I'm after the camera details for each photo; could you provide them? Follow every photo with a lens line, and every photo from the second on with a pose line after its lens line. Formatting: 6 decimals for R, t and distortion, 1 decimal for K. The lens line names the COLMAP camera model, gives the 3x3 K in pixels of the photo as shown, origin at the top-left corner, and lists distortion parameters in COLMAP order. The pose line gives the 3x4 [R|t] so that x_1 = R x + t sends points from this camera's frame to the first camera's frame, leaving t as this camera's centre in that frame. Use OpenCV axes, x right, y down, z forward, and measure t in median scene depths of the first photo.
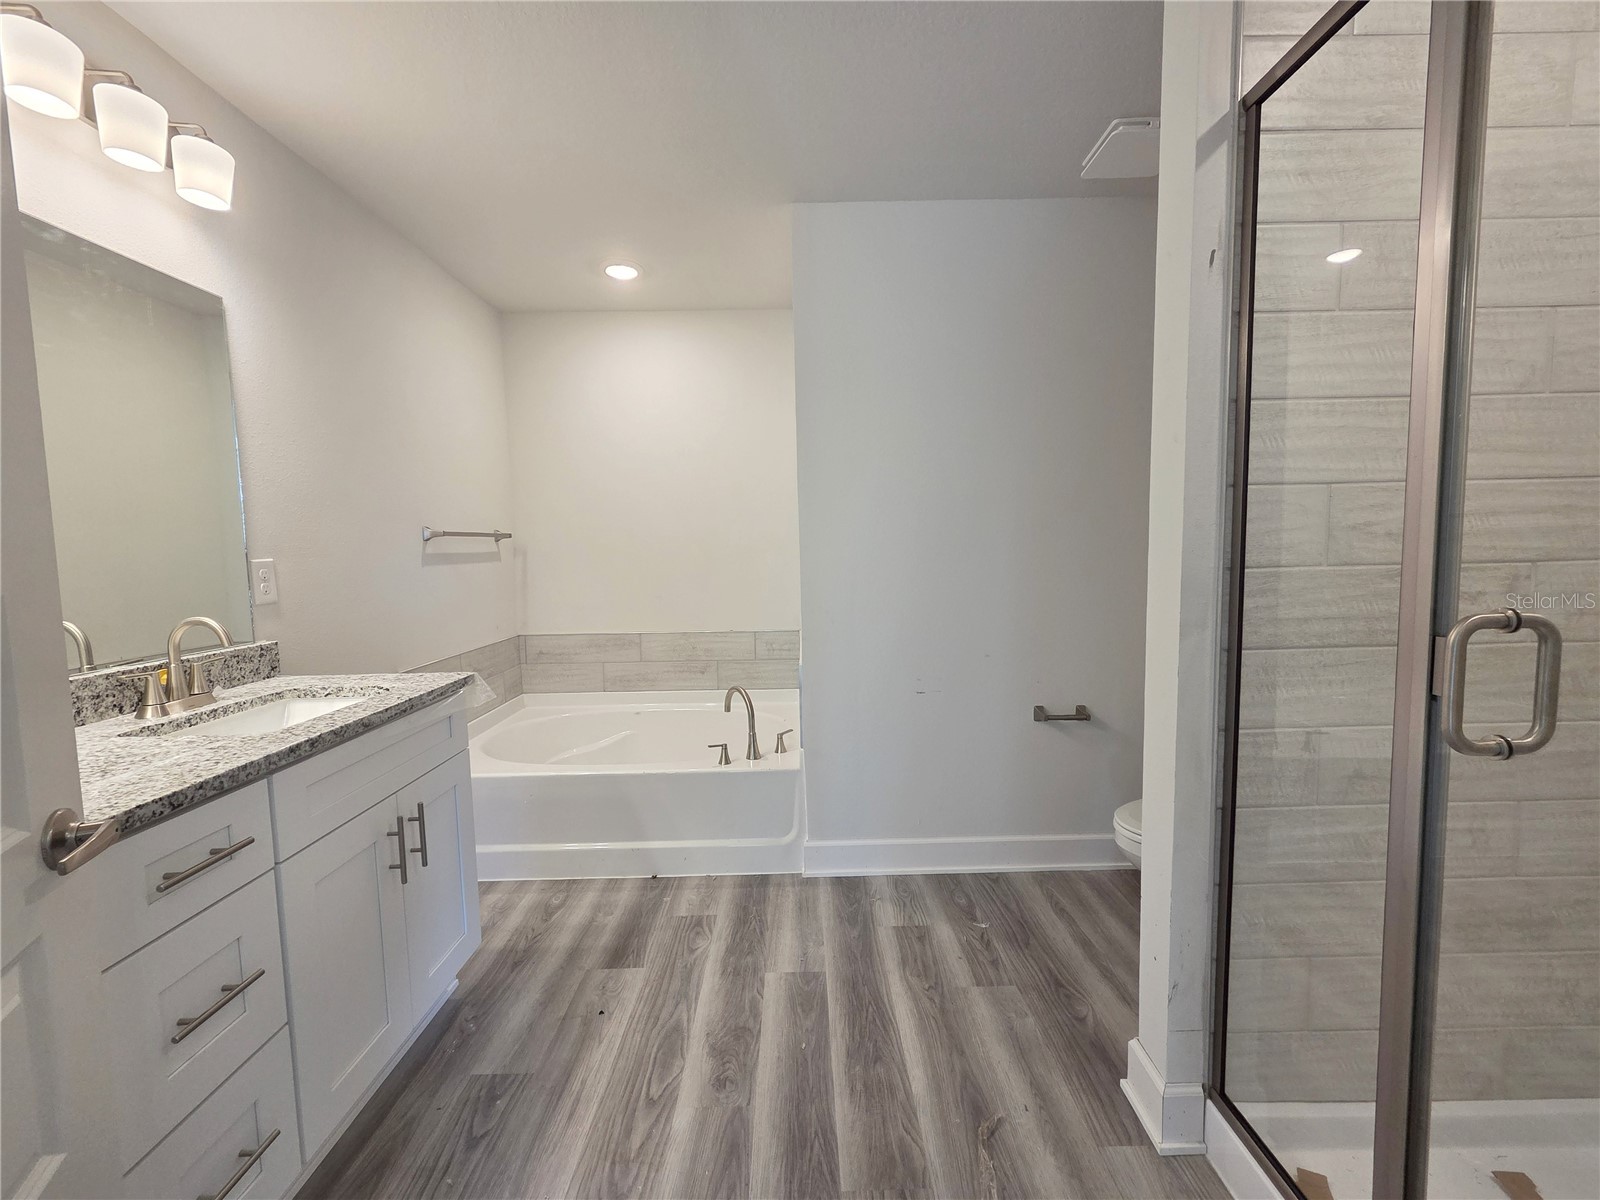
lens RADIAL K [[651.6, 0, 807.6], [0, 651.6, 595.3], [0, 0, 1]] dist [0.001830, 0.000030]
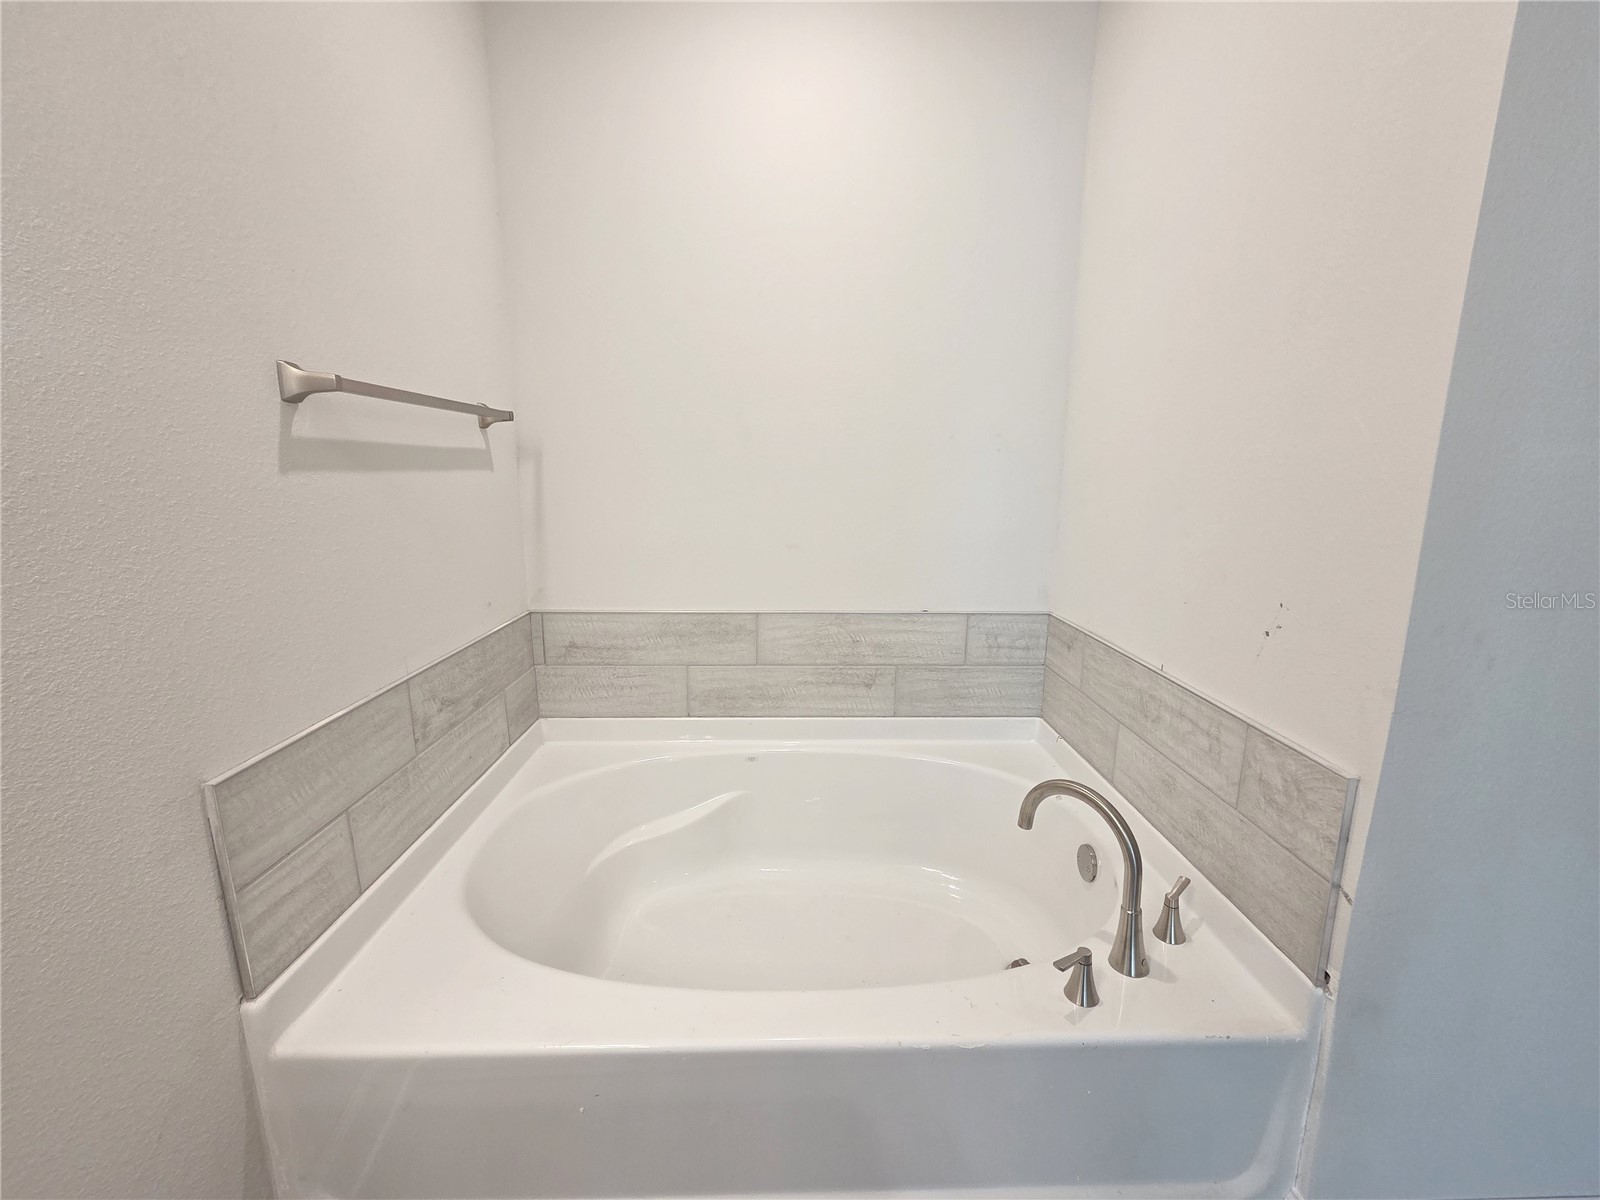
lens RADIAL K [[651.6, 0, 794.0], [0, 651.6, 592.6], [0, 0, 1]] dist [0.001830, 0.000030]
pose [[0.999703, 0.024329, -0.001130, -0.227973], [-0.024043, 0.993254, 0.113443, -0.019564], [0.003883, -0.113382, 0.993544, 0.475071]]
